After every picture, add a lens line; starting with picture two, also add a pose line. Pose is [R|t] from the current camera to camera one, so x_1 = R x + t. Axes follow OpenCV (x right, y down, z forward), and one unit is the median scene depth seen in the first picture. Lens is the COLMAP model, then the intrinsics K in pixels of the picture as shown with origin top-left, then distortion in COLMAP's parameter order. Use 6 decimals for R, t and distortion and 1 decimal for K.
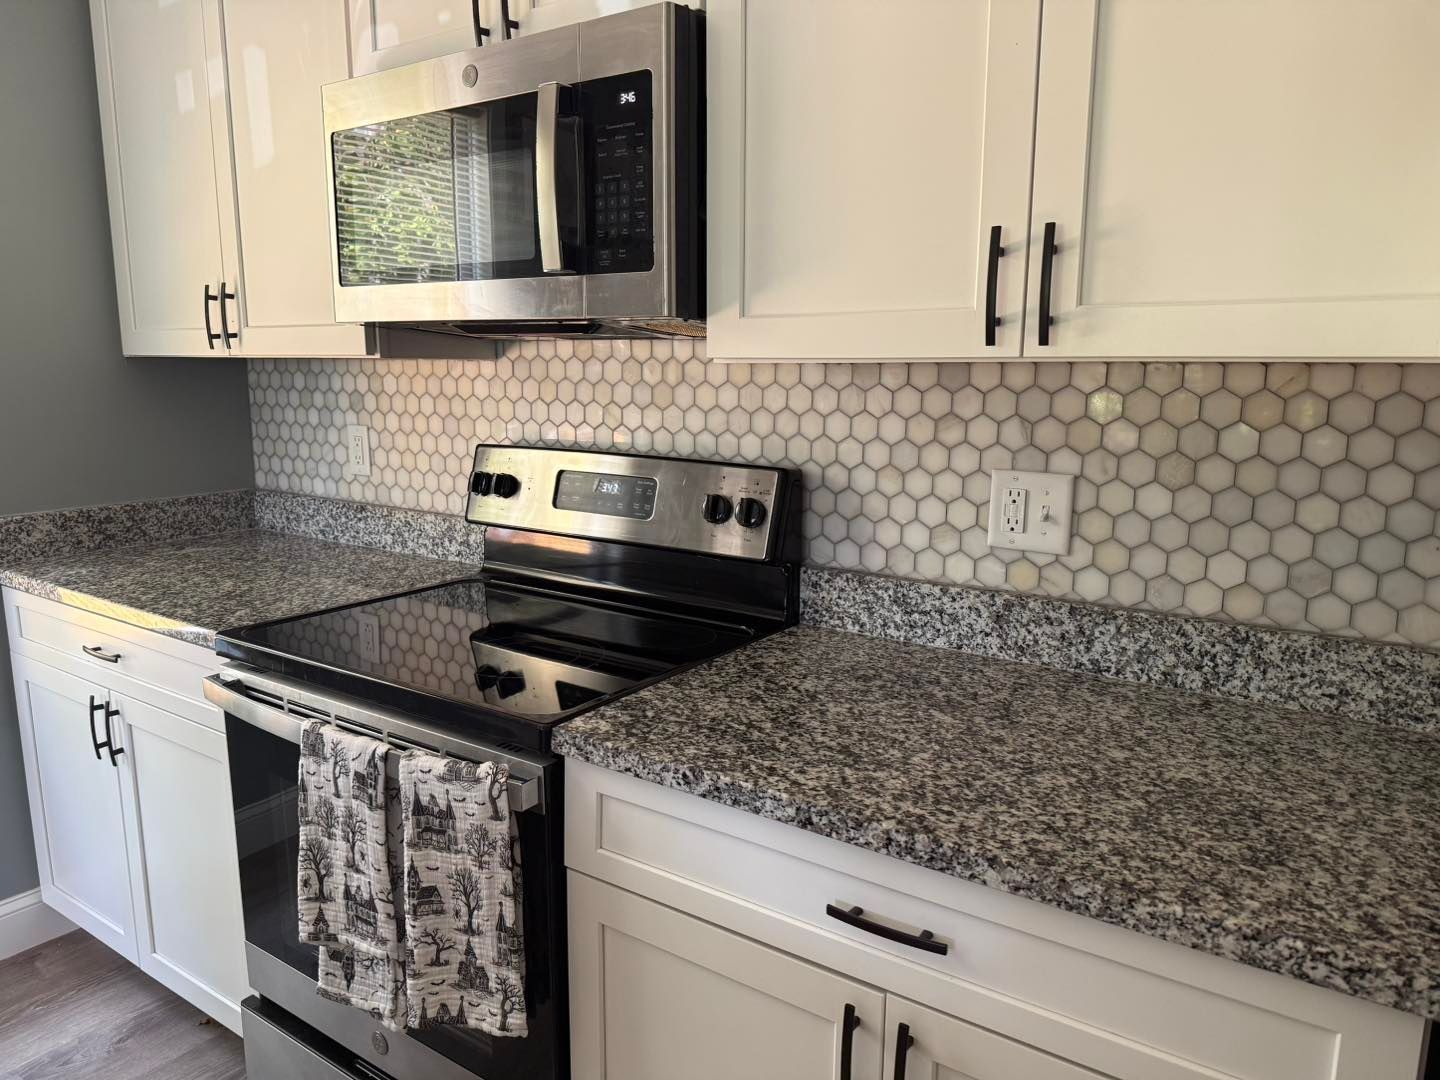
lens RADIAL K [[1010.7, 0, 742.3], [0, 1010.7, 543.4], [0, 0, 1]] dist [0.050082, -0.066593]
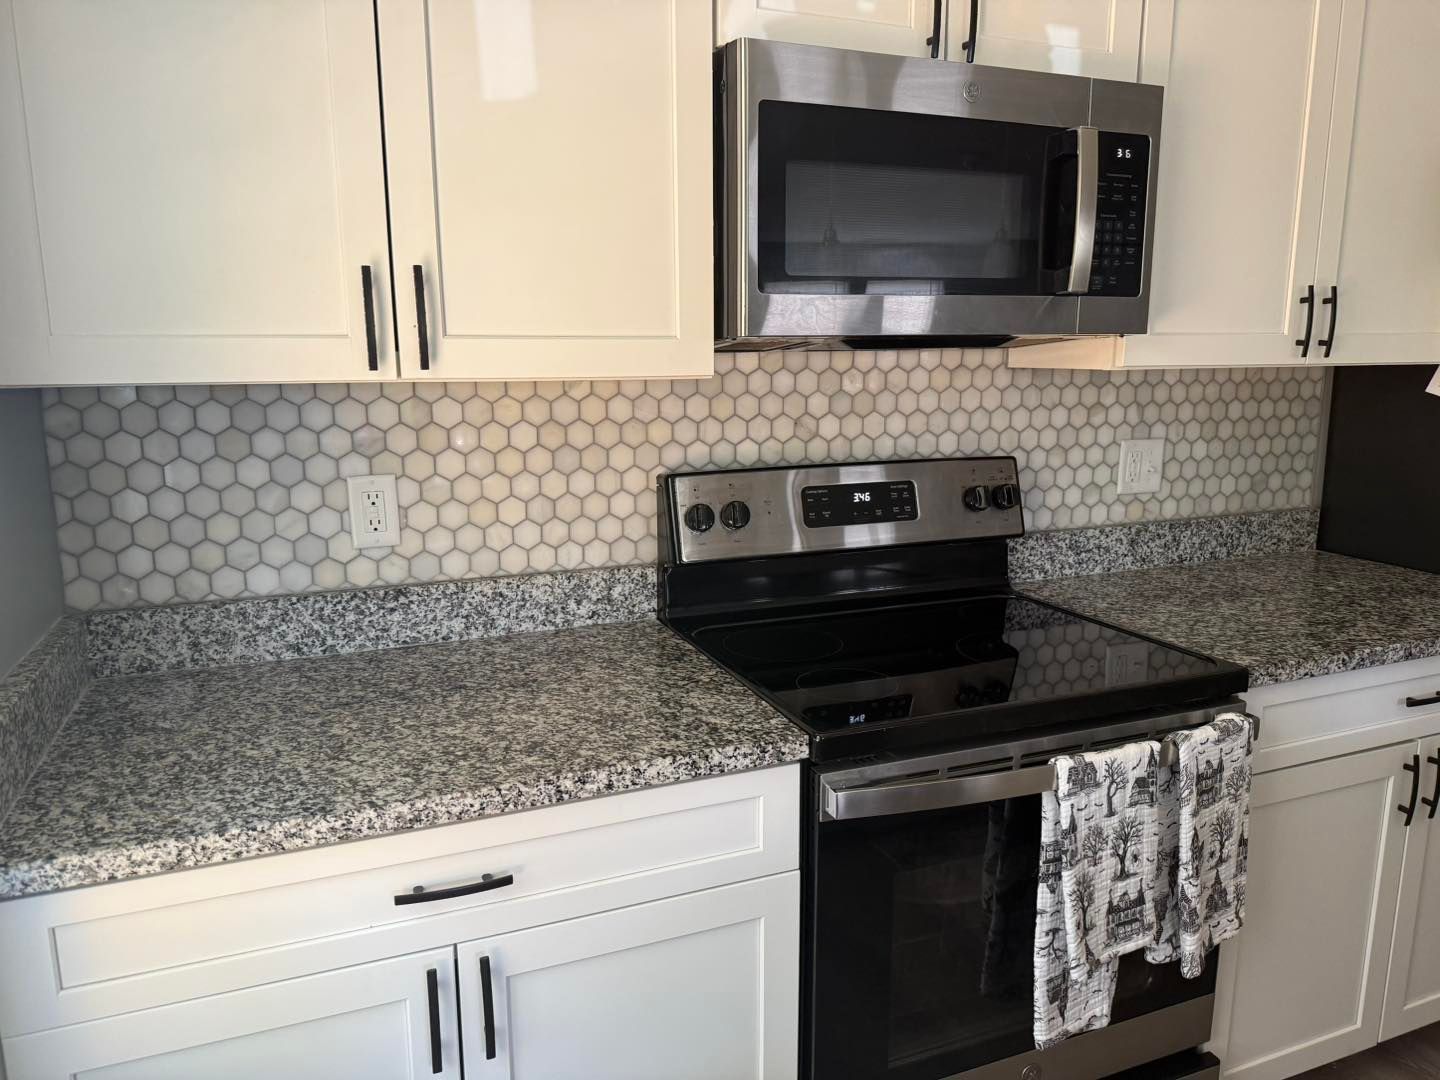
lens RADIAL K [[1010.7, 0, 712.8], [0, 1010.7, 536.2], [0, 0, 1]] dist [0.050082, -0.066593]
pose [[0.553519, -0.160054, 0.817313, -1.223177], [0.154938, 0.984018, 0.087770, -0.150002], [-0.818298, 0.078051, 0.569470, 0.640980]]
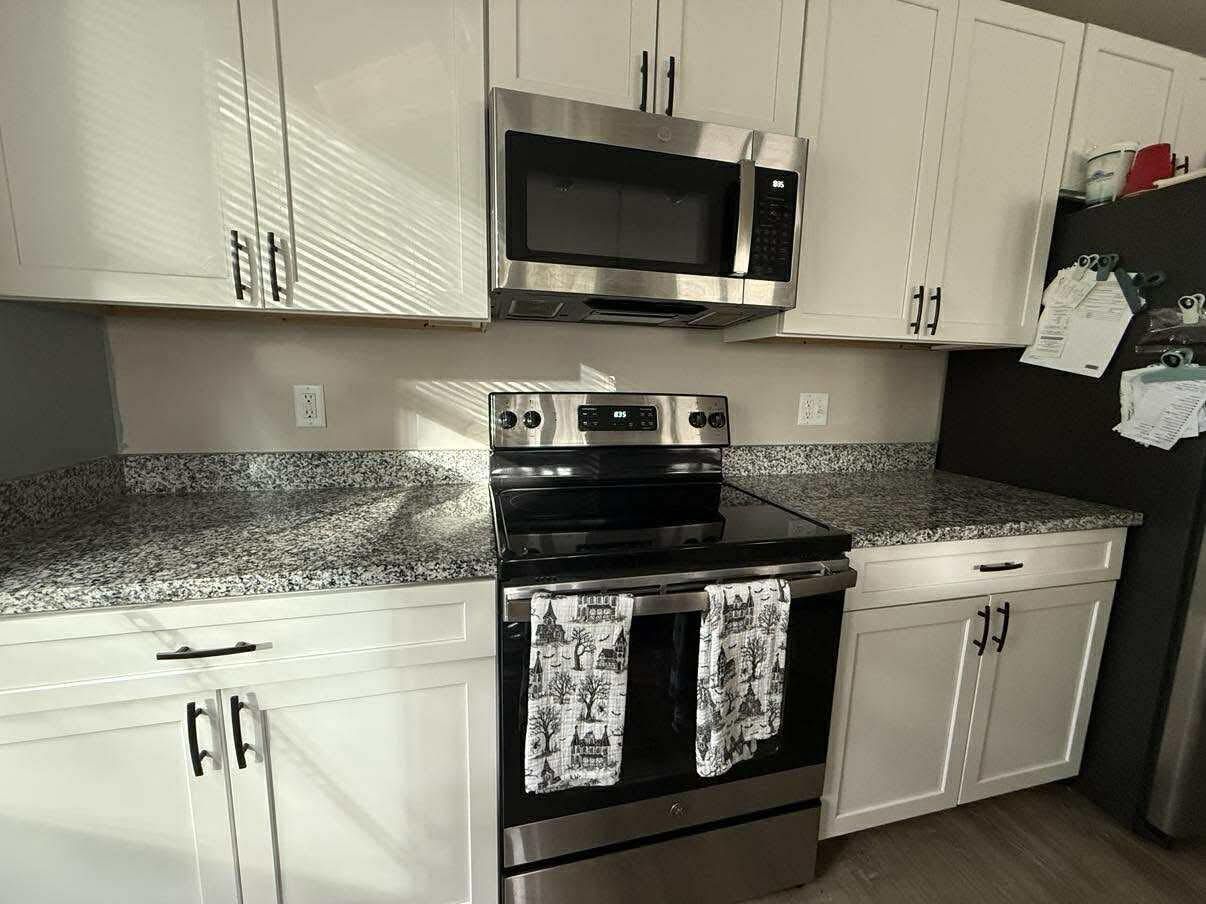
lens RADIAL K [[473.7, 0, 597.5], [0, 473.7, 451.0], [0, 0, 1]] dist [-0.002970, 0.001380]
pose [[0.663439, -0.107177, 0.740515, -0.846339], [0.116566, 0.992409, 0.039202, -0.036175], [-0.739095, 0.060310, 0.670896, 0.604667]]
